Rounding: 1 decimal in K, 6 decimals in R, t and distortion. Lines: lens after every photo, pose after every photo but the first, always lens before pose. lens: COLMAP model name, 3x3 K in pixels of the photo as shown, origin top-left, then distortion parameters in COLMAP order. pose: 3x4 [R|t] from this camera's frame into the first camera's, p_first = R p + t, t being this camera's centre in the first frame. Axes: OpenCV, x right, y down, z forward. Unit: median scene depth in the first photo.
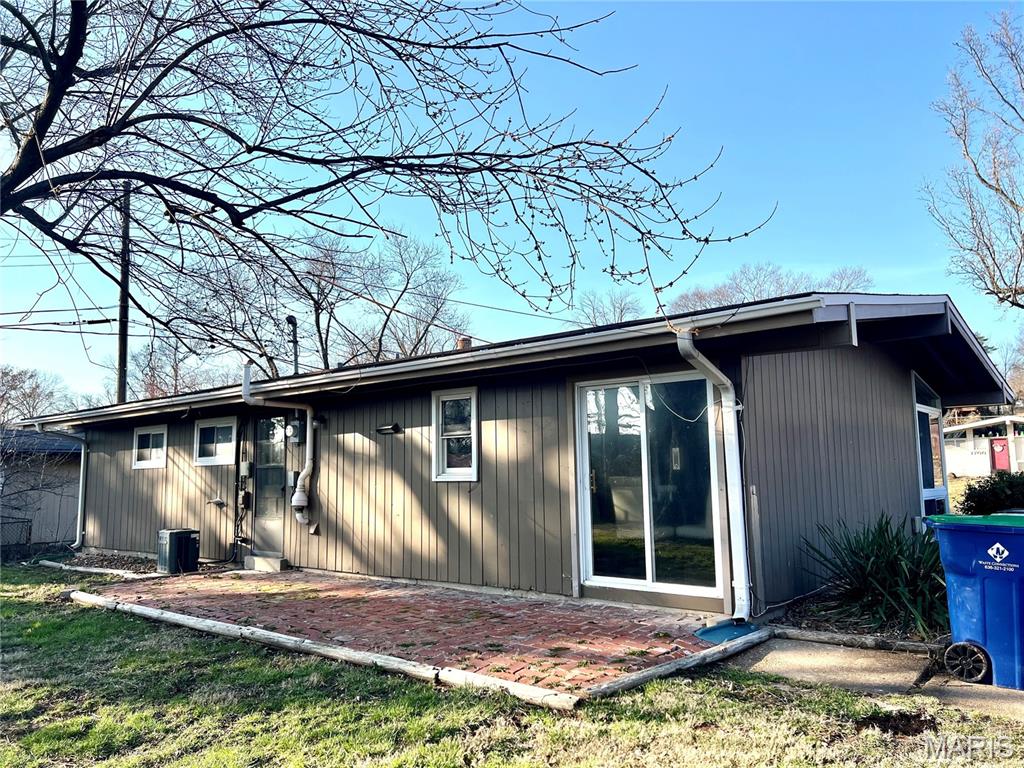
lens RADIAL K [[700.2, 0, 512.0], [0, 700.2, 384.0], [0, 0, 1]] dist [0.079222, -0.003692]
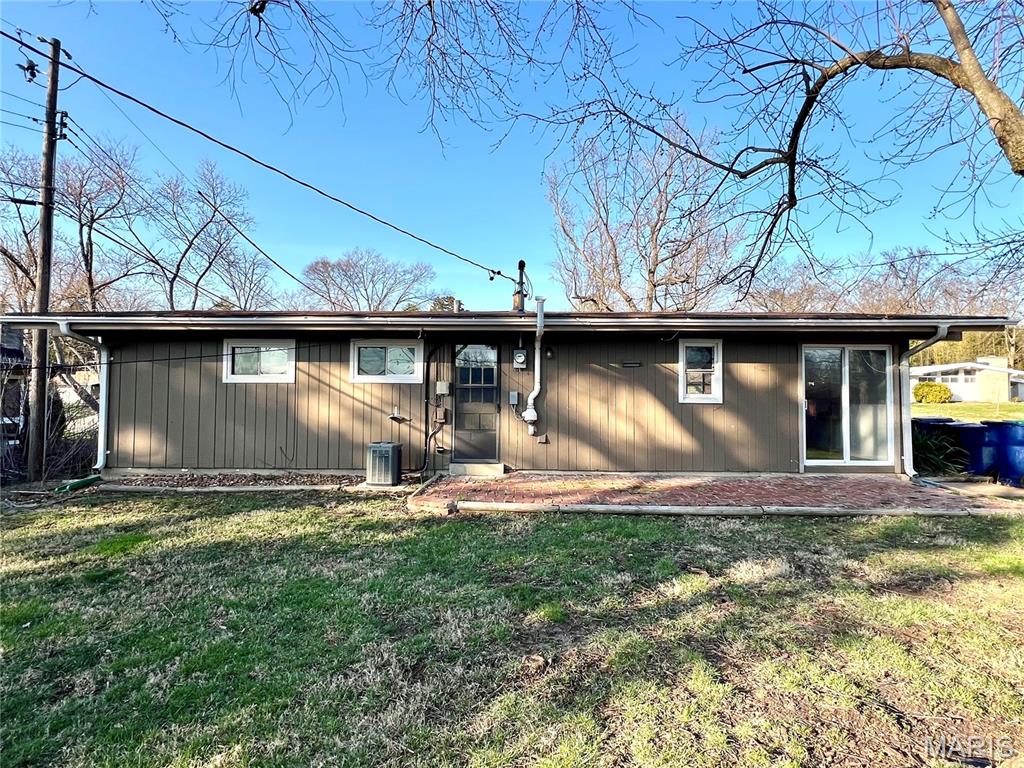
lens RADIAL K [[537.8, 0, 512.0], [0, 537.8, 384.0], [0, 0, 1]] dist [0.002901, 0.000641]
pose [[0.810802, 0.039977, 0.583954, -0.859342], [-0.092736, 0.993837, 0.060725, 0.056936], [-0.577927, -0.103390, 0.809513, 0.276491]]
